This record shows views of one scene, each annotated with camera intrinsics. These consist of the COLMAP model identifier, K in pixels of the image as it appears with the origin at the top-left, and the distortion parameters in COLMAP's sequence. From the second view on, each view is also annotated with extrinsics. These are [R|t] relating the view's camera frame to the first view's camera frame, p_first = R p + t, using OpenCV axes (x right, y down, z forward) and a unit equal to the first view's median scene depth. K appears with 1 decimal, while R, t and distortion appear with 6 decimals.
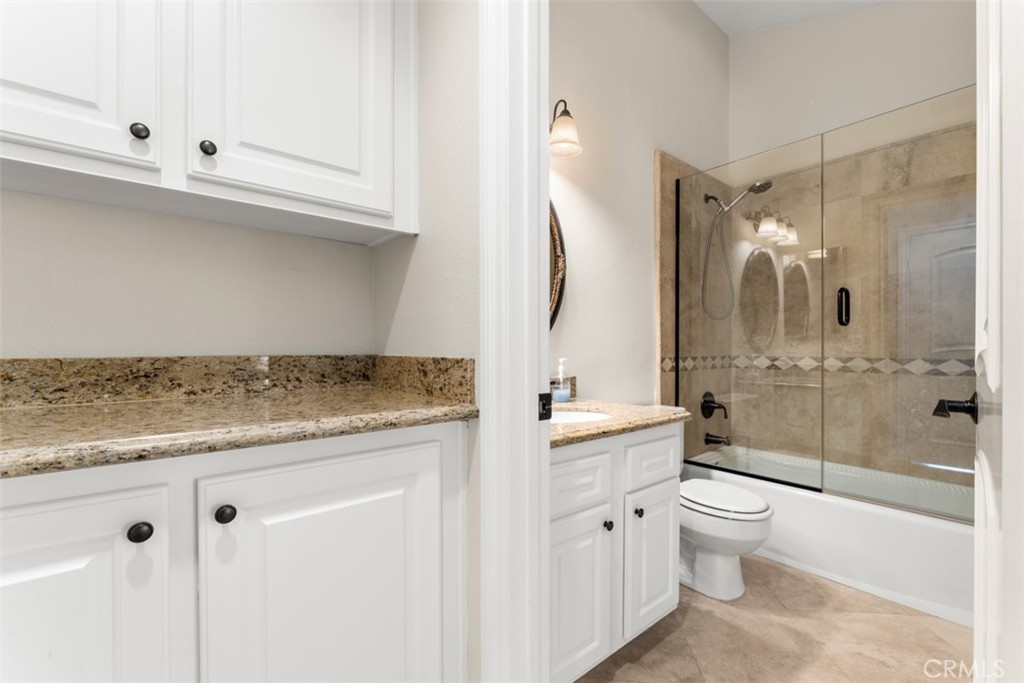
lens RADIAL K [[440.7, 0, 510.8], [0, 440.7, 360.7], [0, 0, 1]] dist [-0.001806, -0.000729]
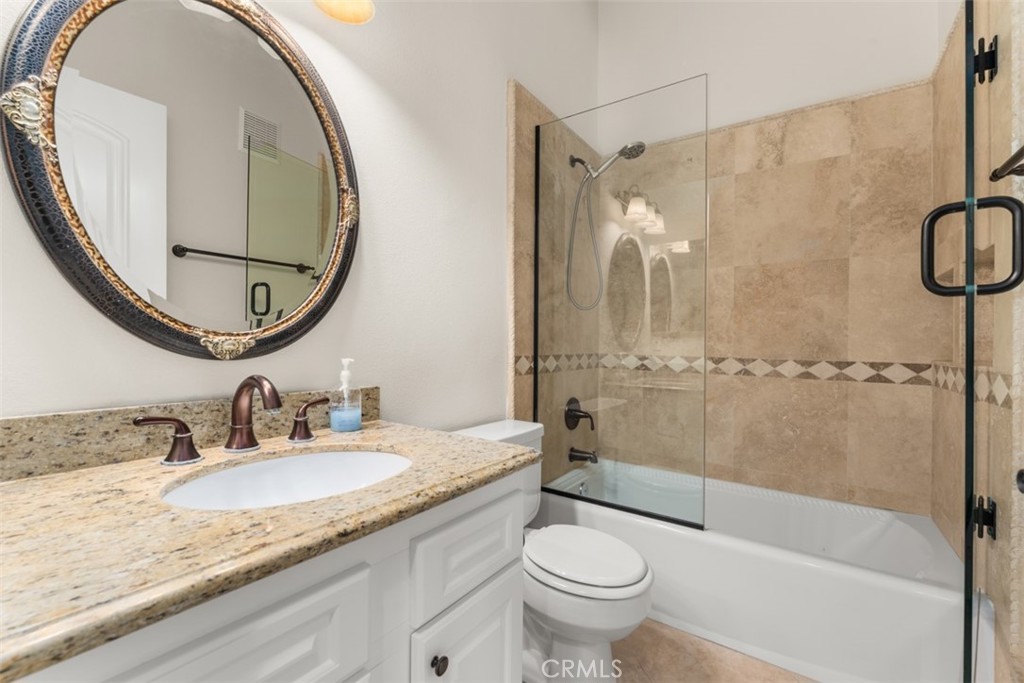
lens RADIAL K [[440.7, 0, 513.3], [0, 440.7, 345.5], [0, 0, 1]] dist [-0.001806, -0.000729]
pose [[0.961478, 0.014469, 0.274500, 0.133969], [-0.008954, 0.999732, -0.021334, -0.009497], [-0.274735, 0.018055, 0.961350, 0.280631]]
